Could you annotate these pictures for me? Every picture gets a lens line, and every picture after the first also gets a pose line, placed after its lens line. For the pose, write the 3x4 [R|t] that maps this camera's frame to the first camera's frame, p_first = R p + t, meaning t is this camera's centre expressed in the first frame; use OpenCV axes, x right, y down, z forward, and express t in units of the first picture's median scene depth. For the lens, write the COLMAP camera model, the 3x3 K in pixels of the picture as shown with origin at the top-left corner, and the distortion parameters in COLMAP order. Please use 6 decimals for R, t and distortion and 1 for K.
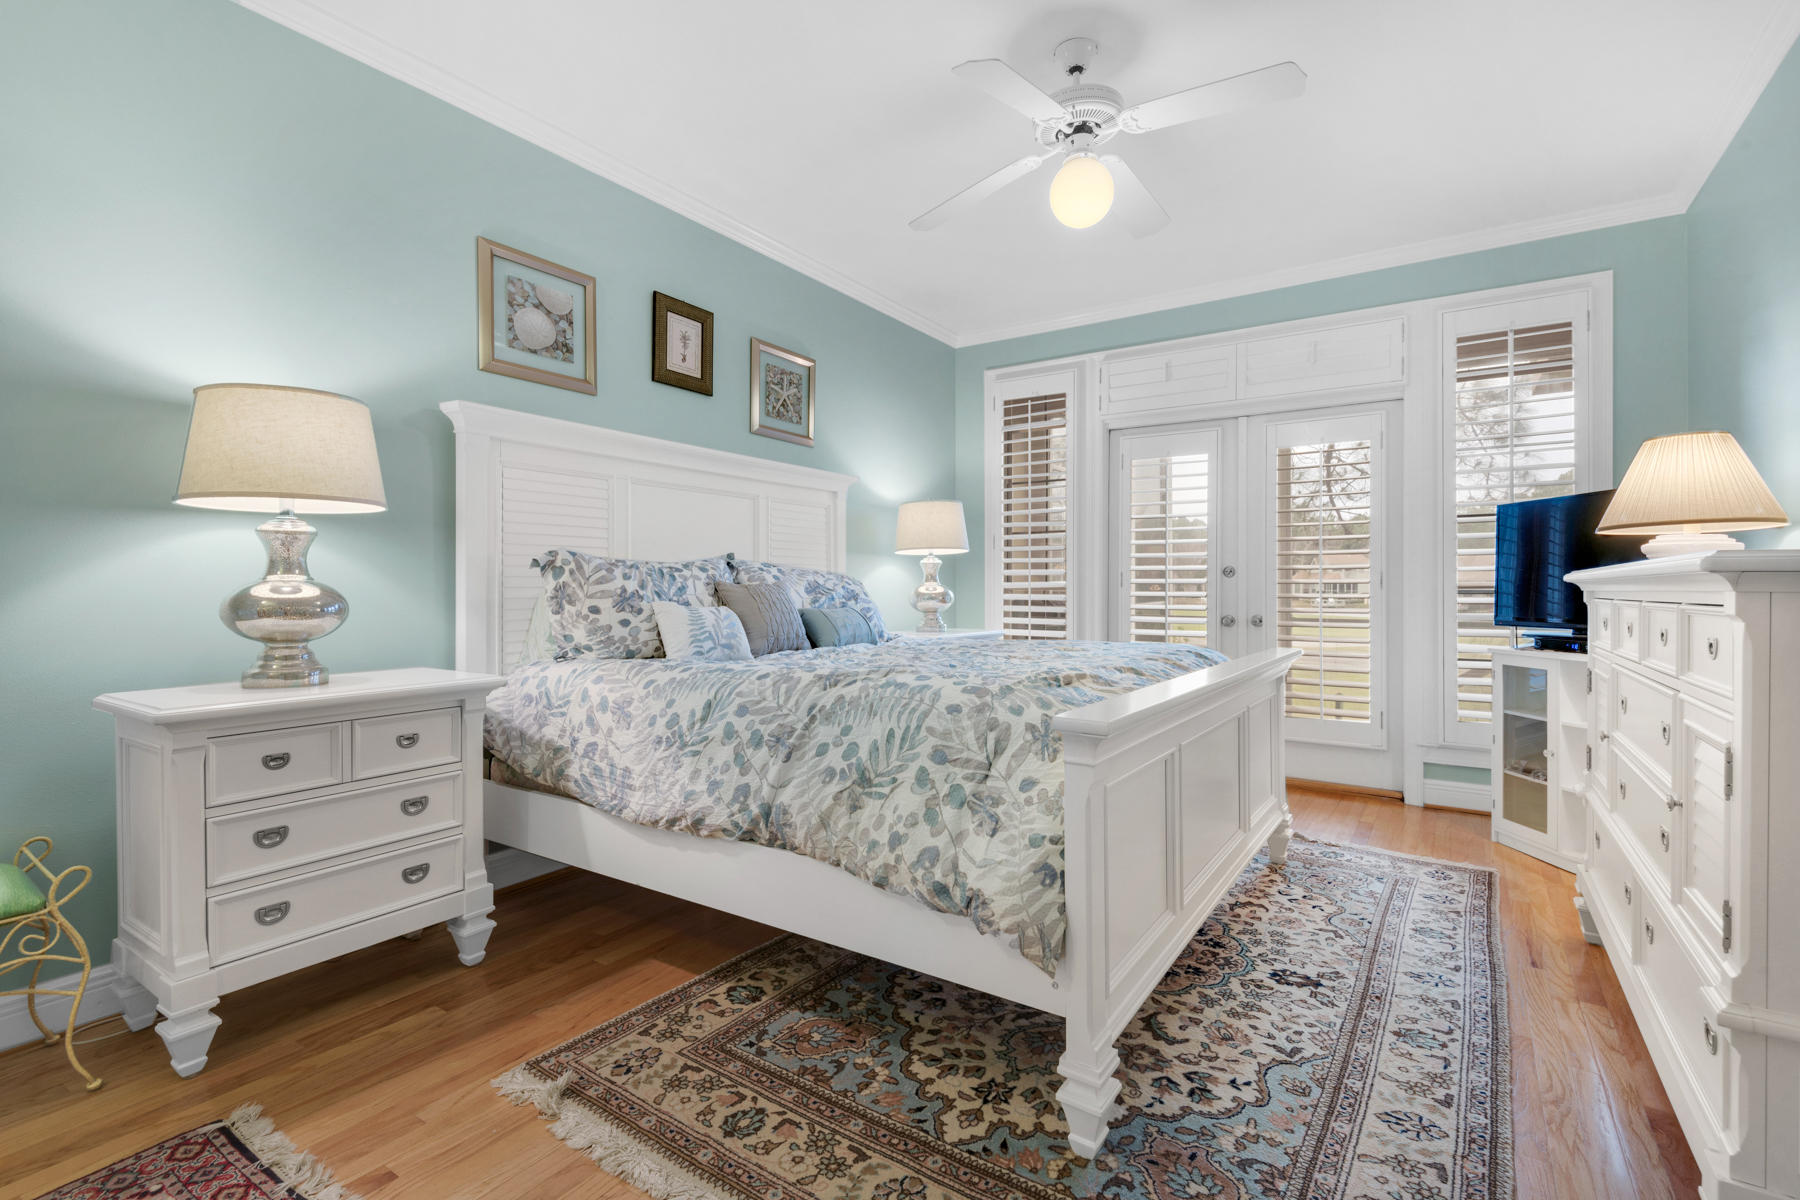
lens RADIAL K [[836.5, 0, 912.4], [0, 836.5, 591.6], [0, 0, 1]] dist [0.017493, -0.016695]
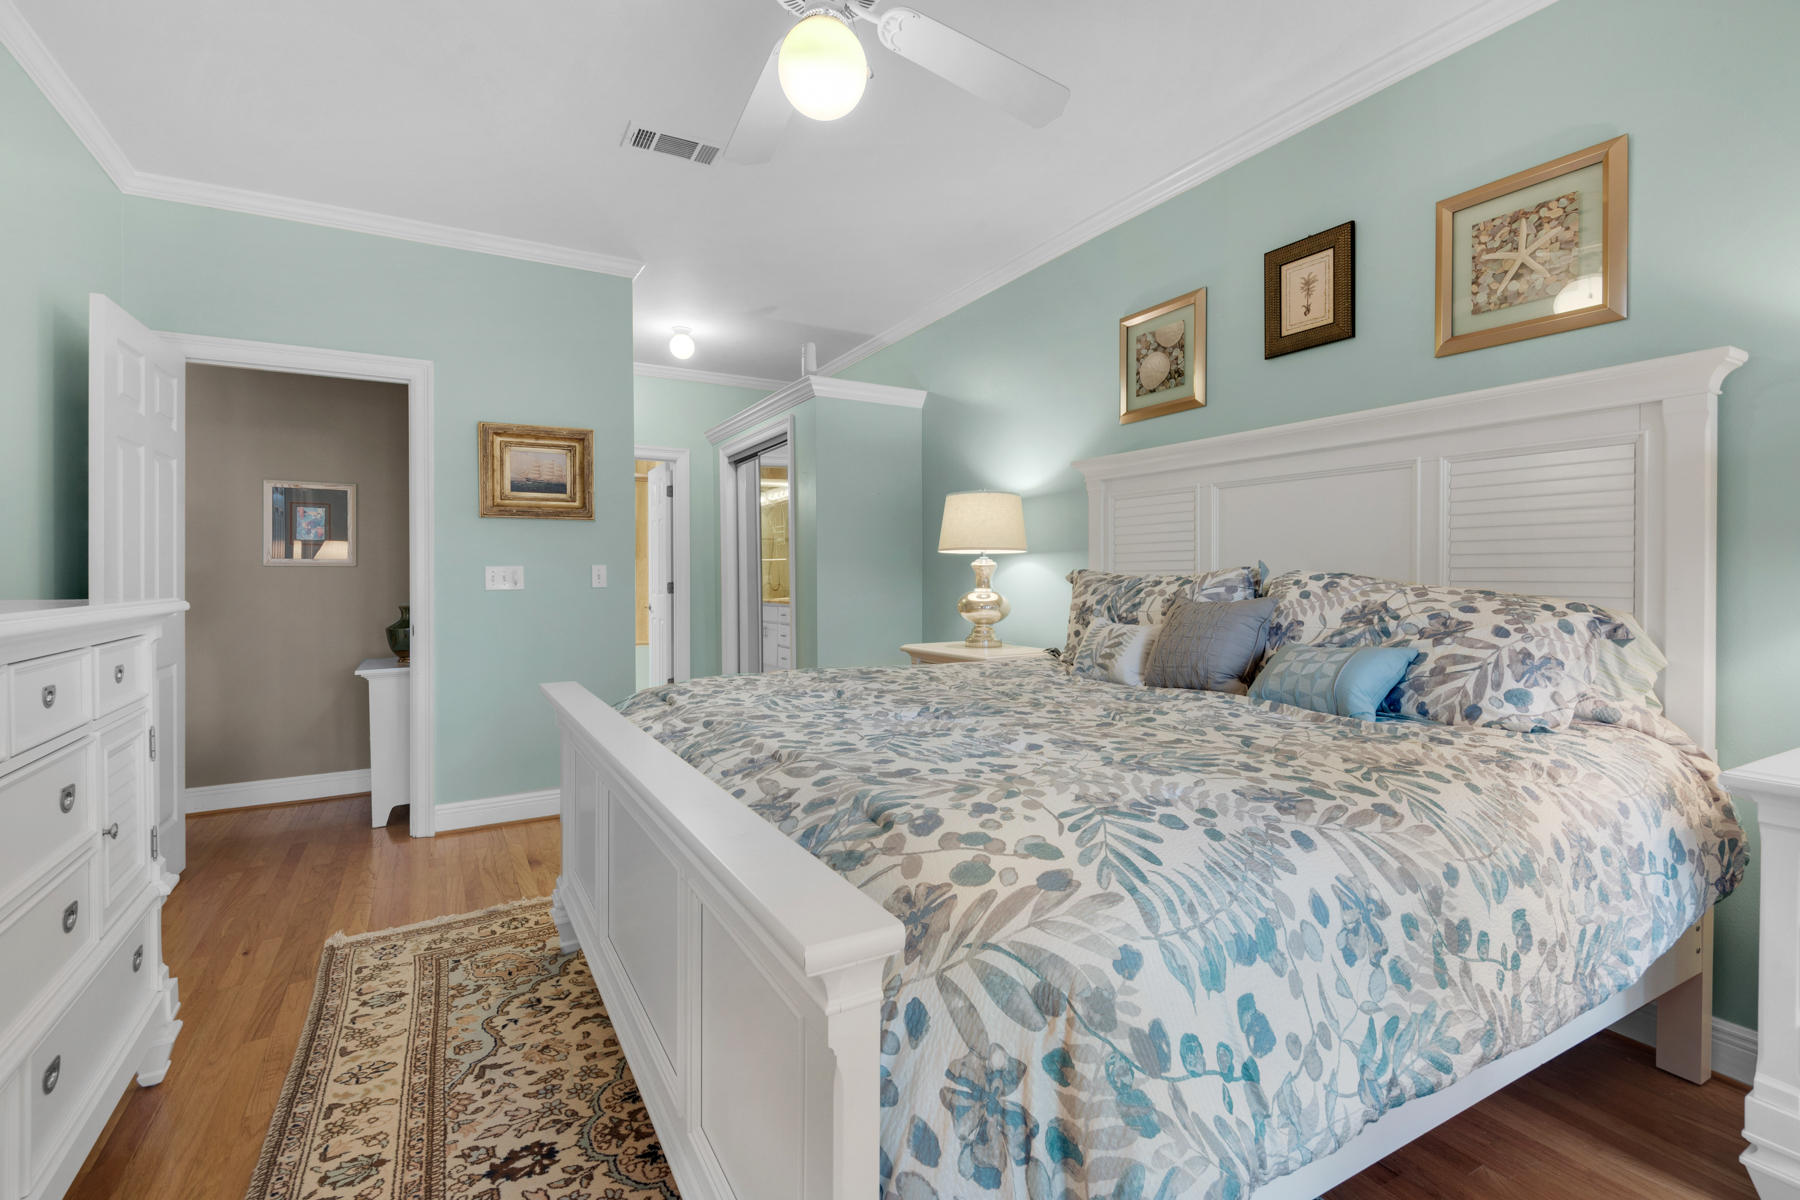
lens RADIAL K [[836.5, 0, 902.8], [0, 836.5, 592.8], [0, 0, 1]] dist [0.017493, -0.016695]
pose [[-0.463821, 0.017987, -0.885746, 0.779541], [-0.001952, 0.999771, 0.021324, -0.041359], [0.885927, 0.011620, -0.463680, 1.347443]]
